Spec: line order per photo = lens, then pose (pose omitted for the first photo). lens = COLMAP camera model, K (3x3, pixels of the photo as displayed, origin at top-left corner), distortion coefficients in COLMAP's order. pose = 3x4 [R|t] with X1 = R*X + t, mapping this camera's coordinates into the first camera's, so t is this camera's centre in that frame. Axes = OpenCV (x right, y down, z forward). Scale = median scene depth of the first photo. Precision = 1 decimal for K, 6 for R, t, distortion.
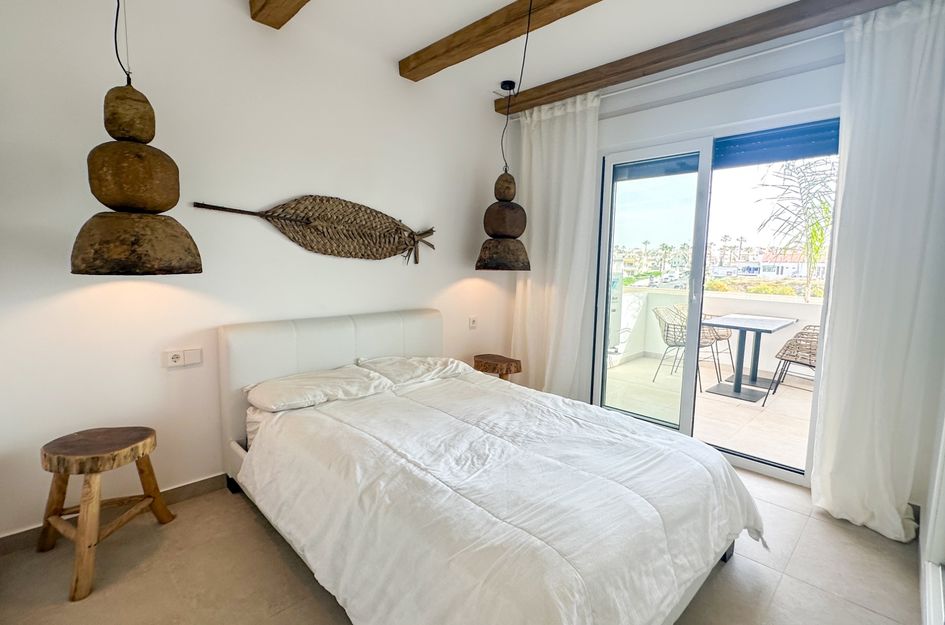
lens RADIAL K [[448.4, 0, 479.2], [0, 448.4, 307.9], [0, 0, 1]] dist [0.001941, -0.001456]
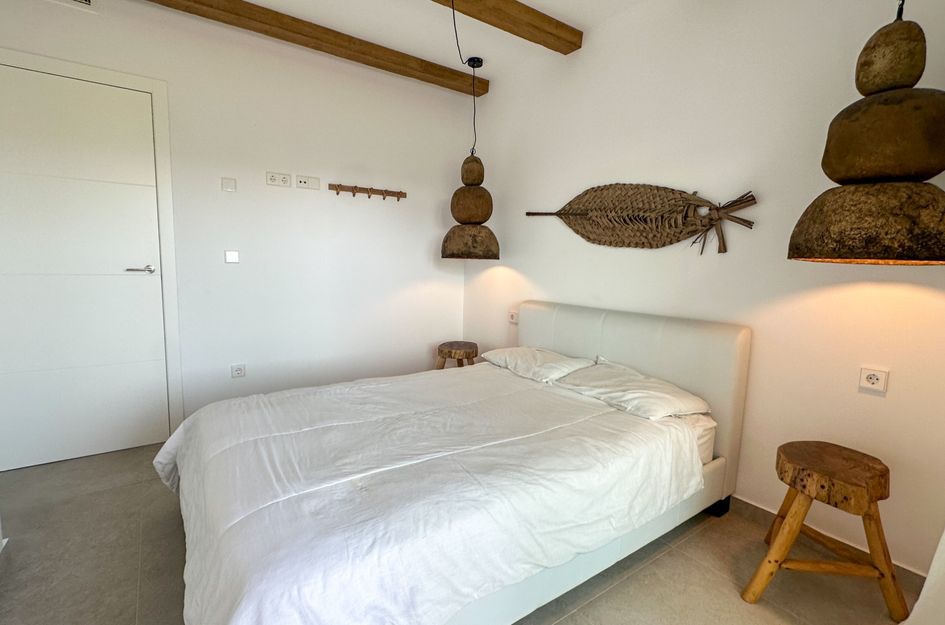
lens RADIAL K [[448.4, 0, 471.0], [0, 448.4, 310.2], [0, 0, 1]] dist [0.001941, -0.001456]
pose [[-0.180751, 0.082405, -0.980071, 0.610763], [-0.131032, 0.985583, 0.107034, -0.040293], [0.974761, 0.147767, -0.167348, 0.808919]]
